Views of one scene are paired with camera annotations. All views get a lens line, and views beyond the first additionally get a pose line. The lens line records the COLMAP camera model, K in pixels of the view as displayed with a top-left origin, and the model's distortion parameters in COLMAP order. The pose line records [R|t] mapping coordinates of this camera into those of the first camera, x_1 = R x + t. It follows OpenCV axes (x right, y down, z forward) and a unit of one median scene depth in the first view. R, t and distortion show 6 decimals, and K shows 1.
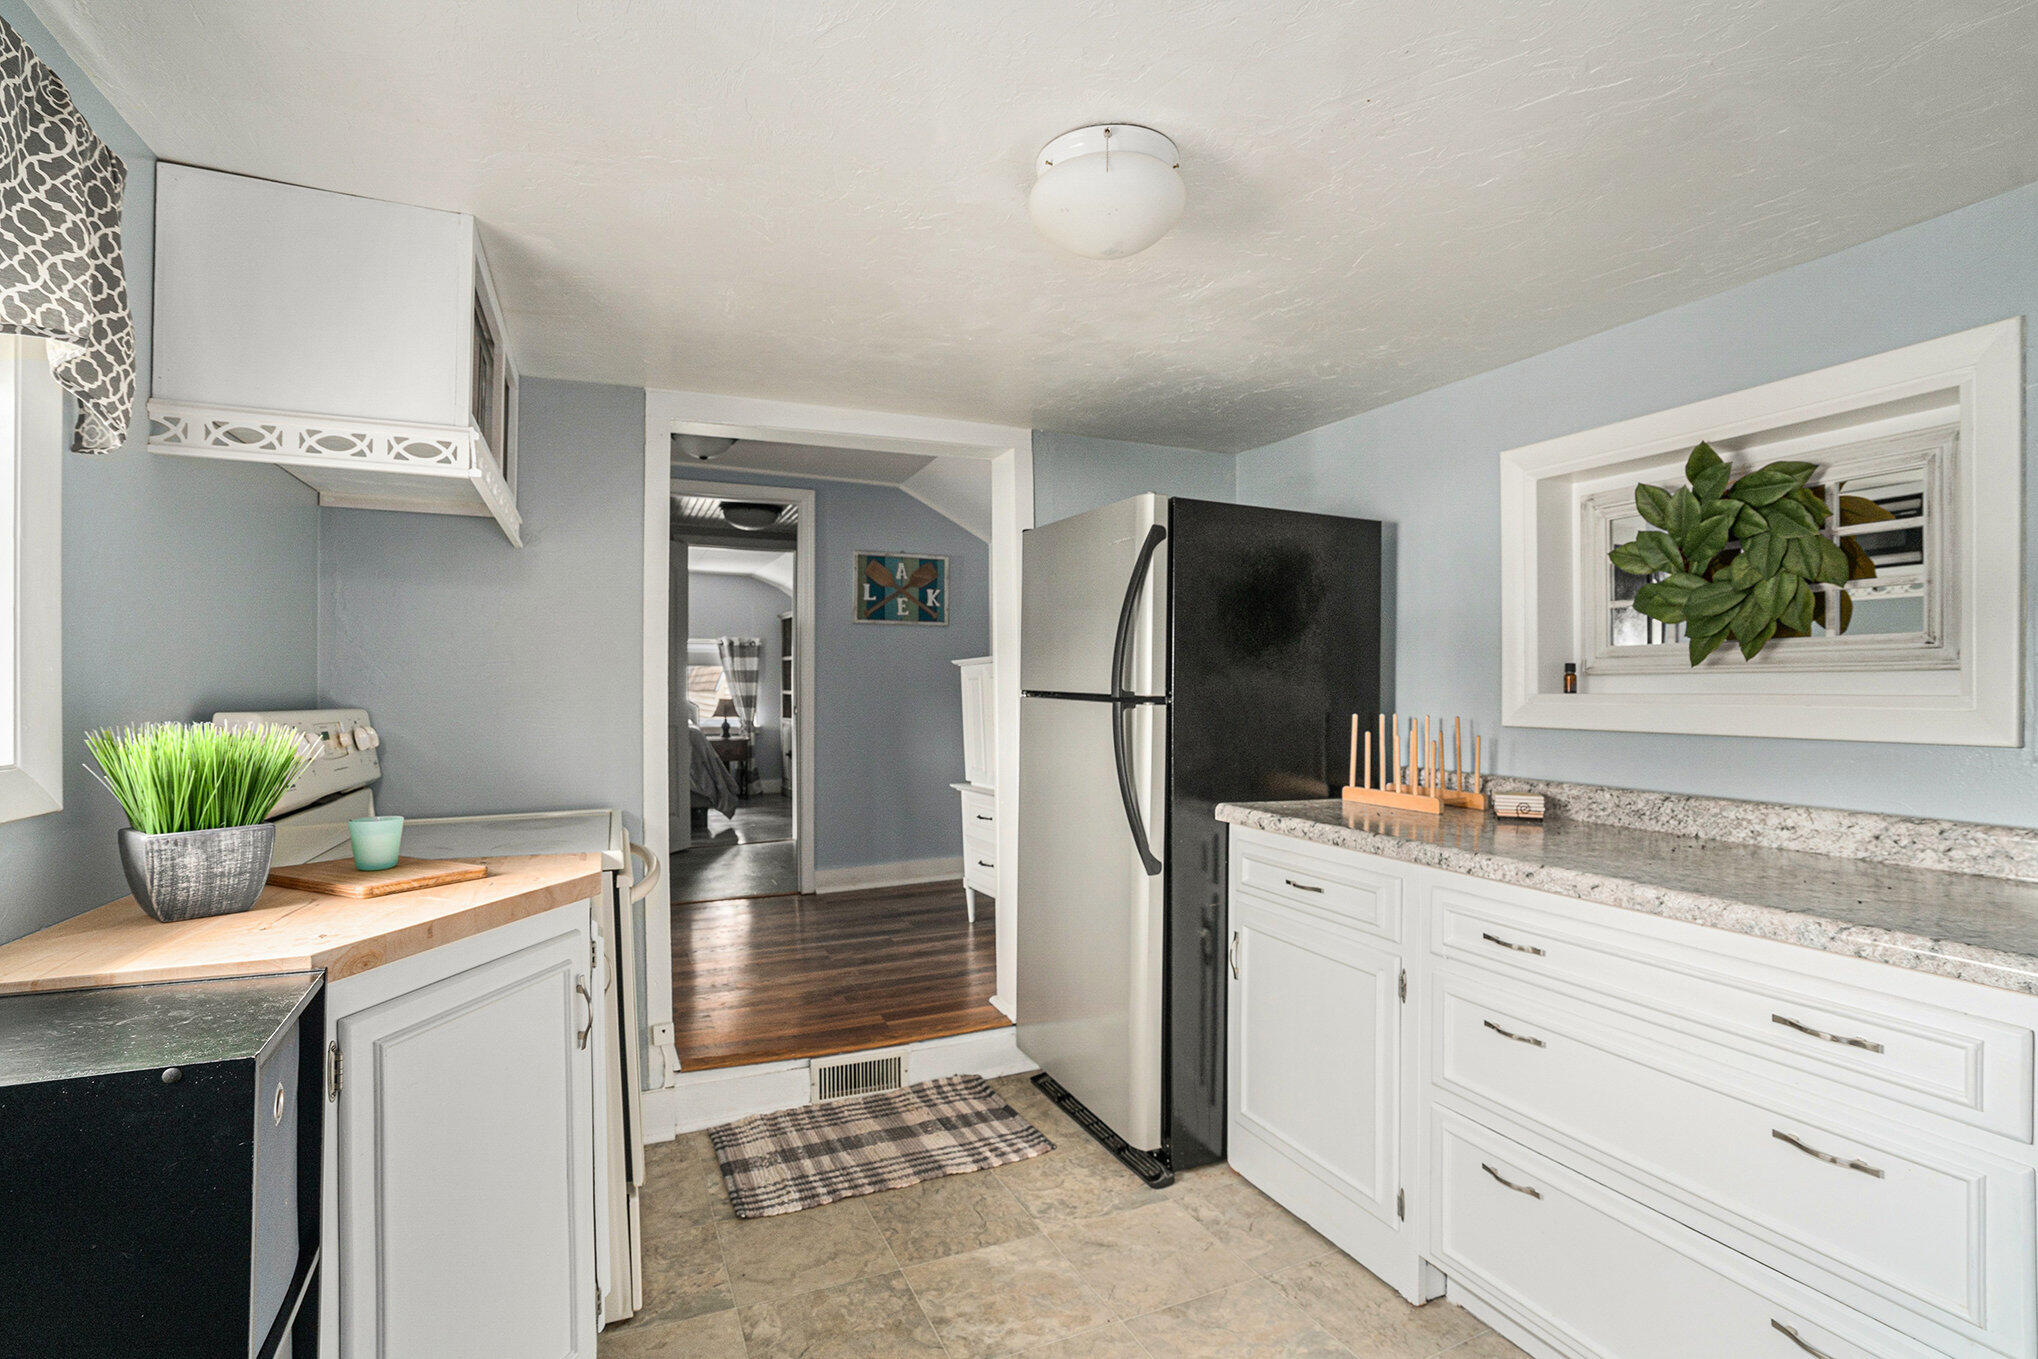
lens RADIAL K [[986.0, 0, 1035.3], [0, 986.0, 694.2], [0, 0, 1]] dist [-0.035665, 0.011318]
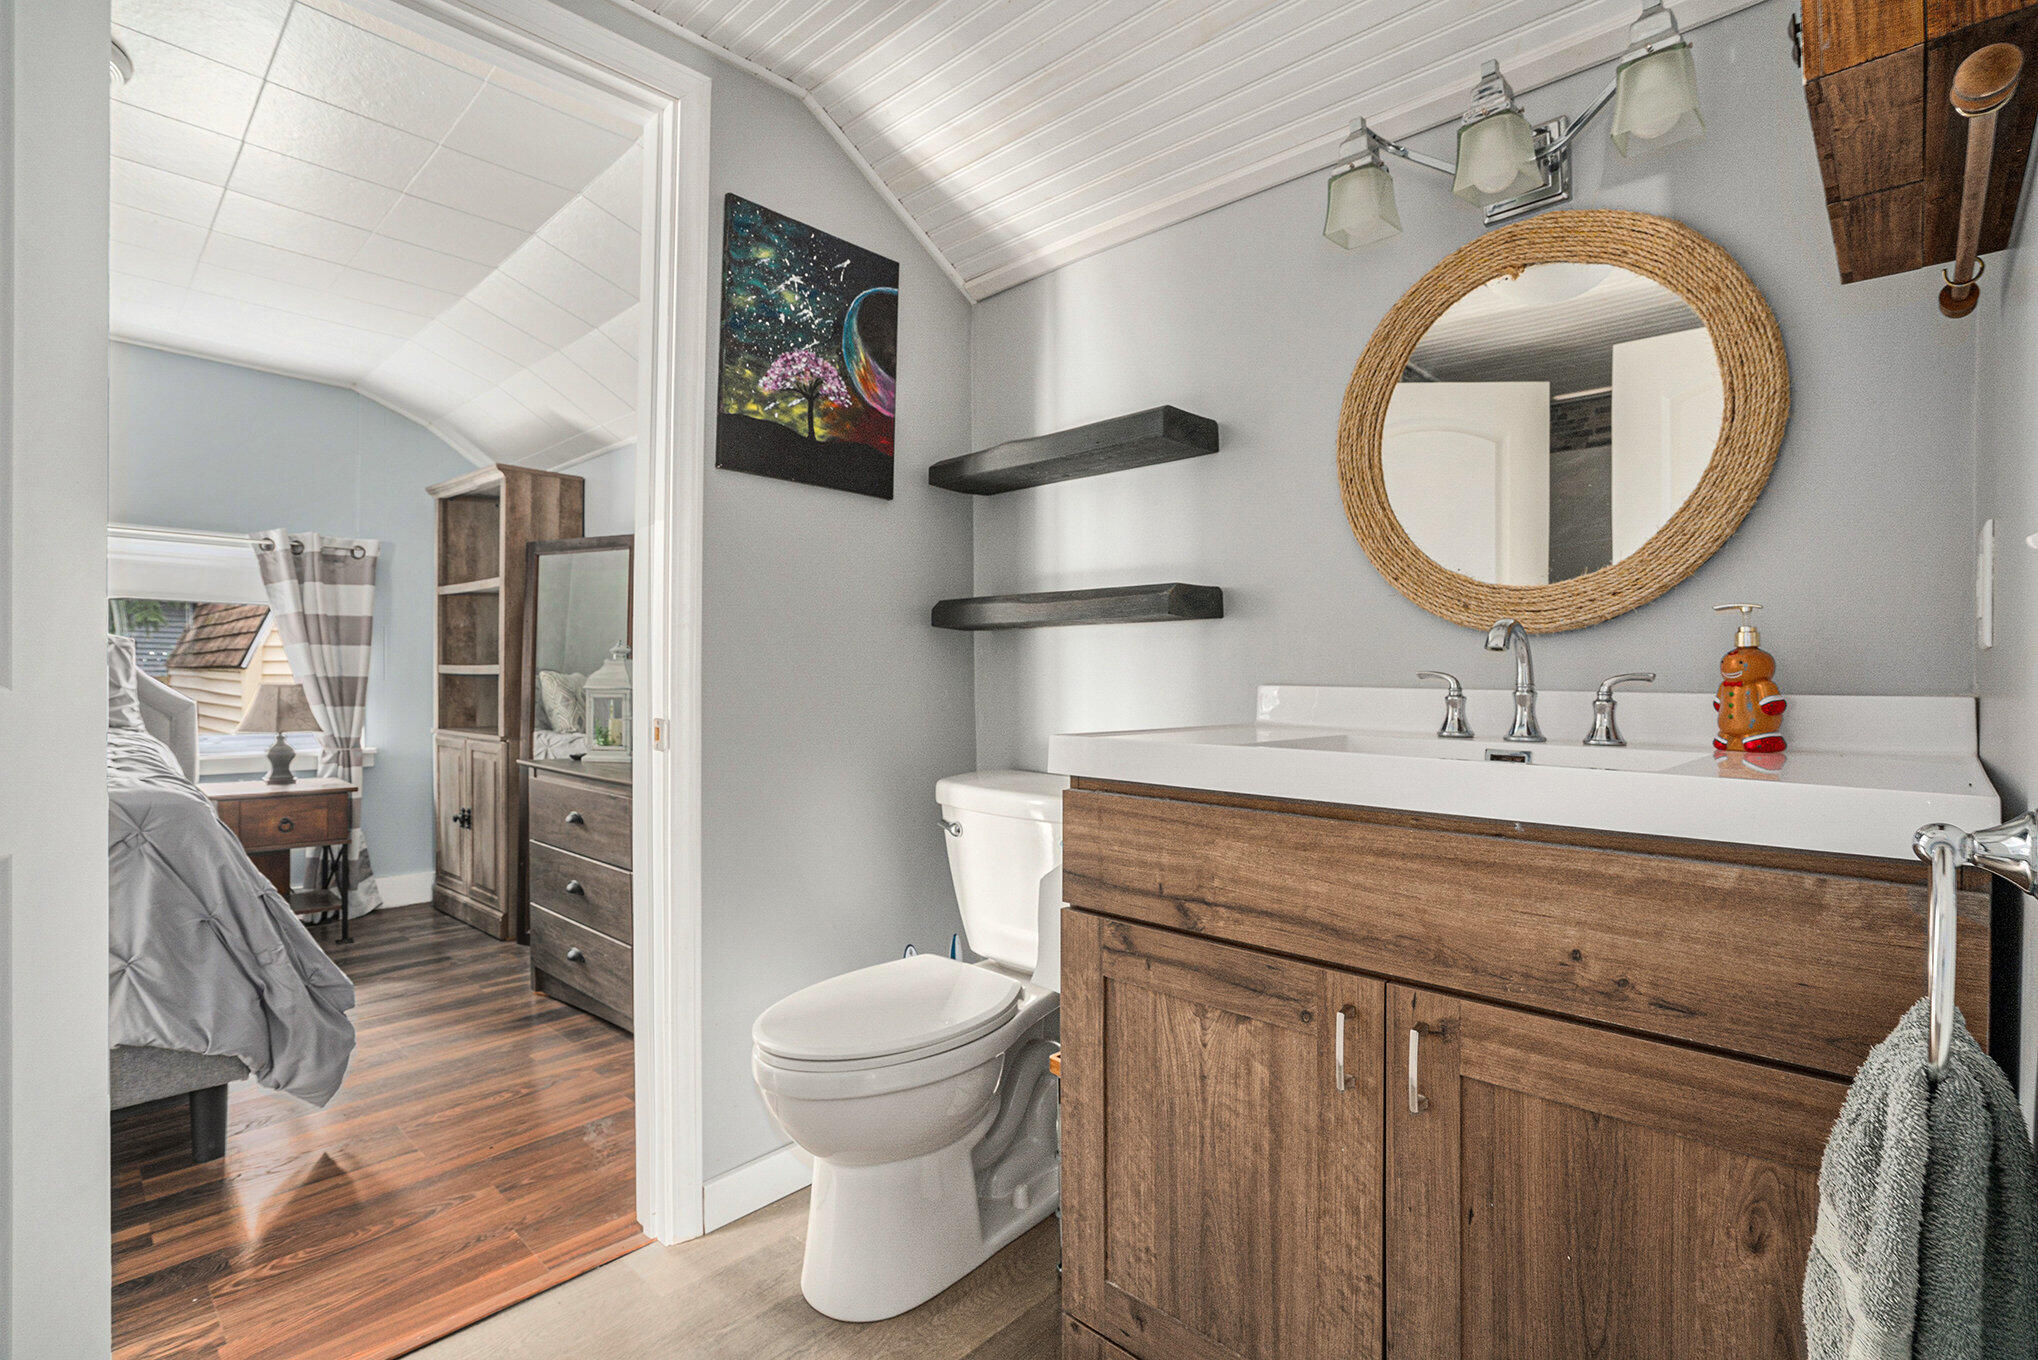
lens RADIAL K [[986.0, 0, 1029.6], [0, 986.0, 681.9], [0, 0, 1]] dist [-0.035665, 0.011318]
pose [[0.931687, -0.000693, 0.363260, -0.174982], [-0.001442, 0.999983, 0.005607, 0.000622], [-0.363258, -0.005748, 0.931671, 0.524999]]
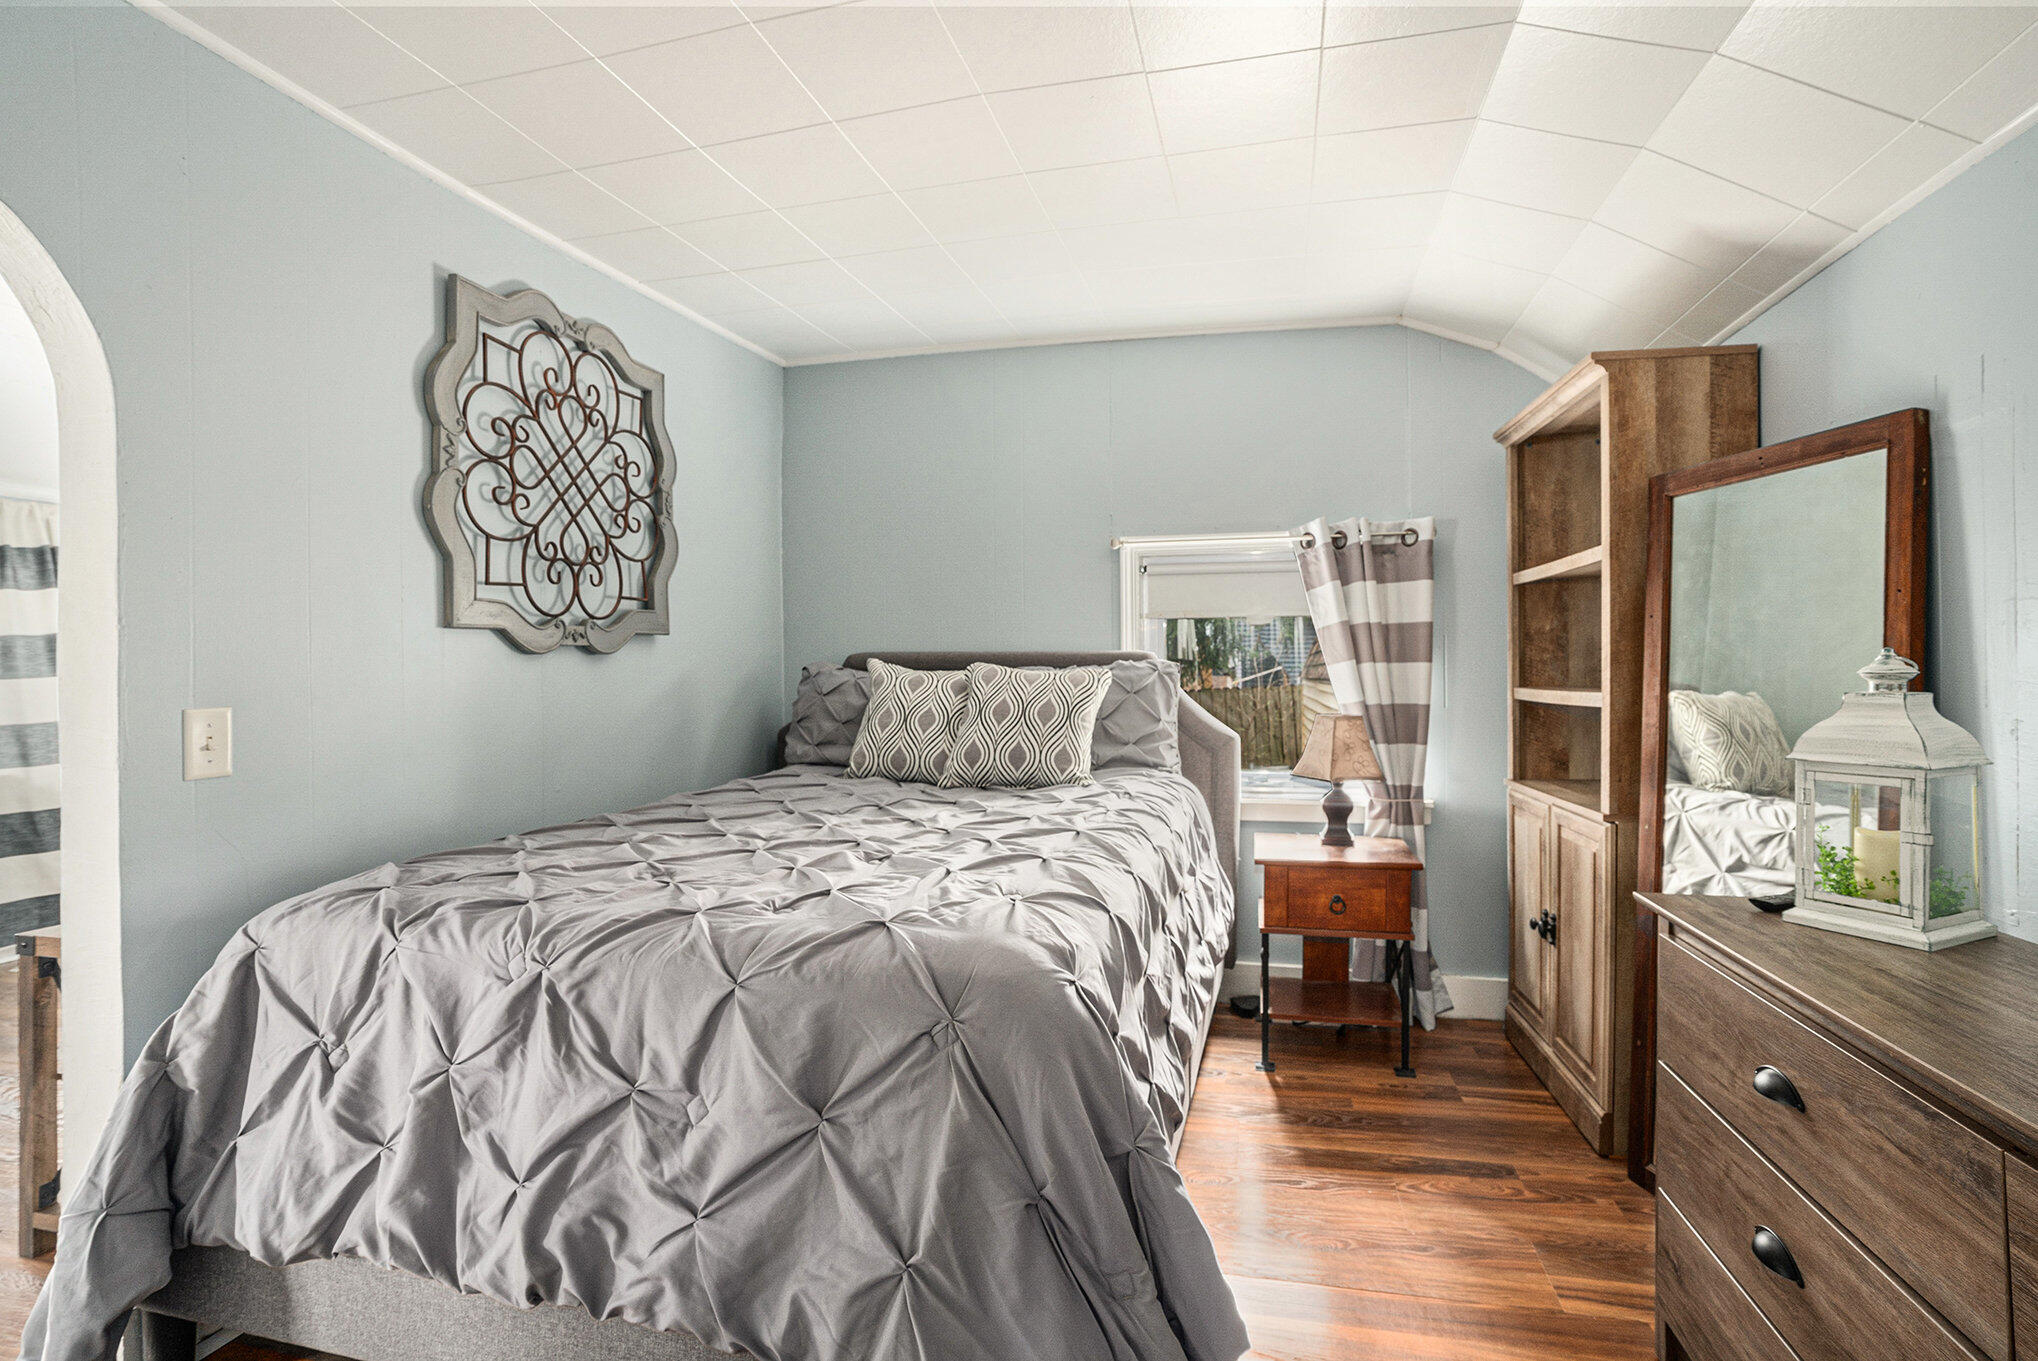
lens RADIAL K [[986.0, 0, 1030.6], [0, 986.0, 691.7], [0, 0, 1]] dist [-0.035665, 0.011318]
pose [[0.787355, -0.001807, -0.616497, -0.193734], [0.011573, 0.999863, 0.011849, -0.007778], [0.616391, -0.016464, 0.787268, 0.690939]]
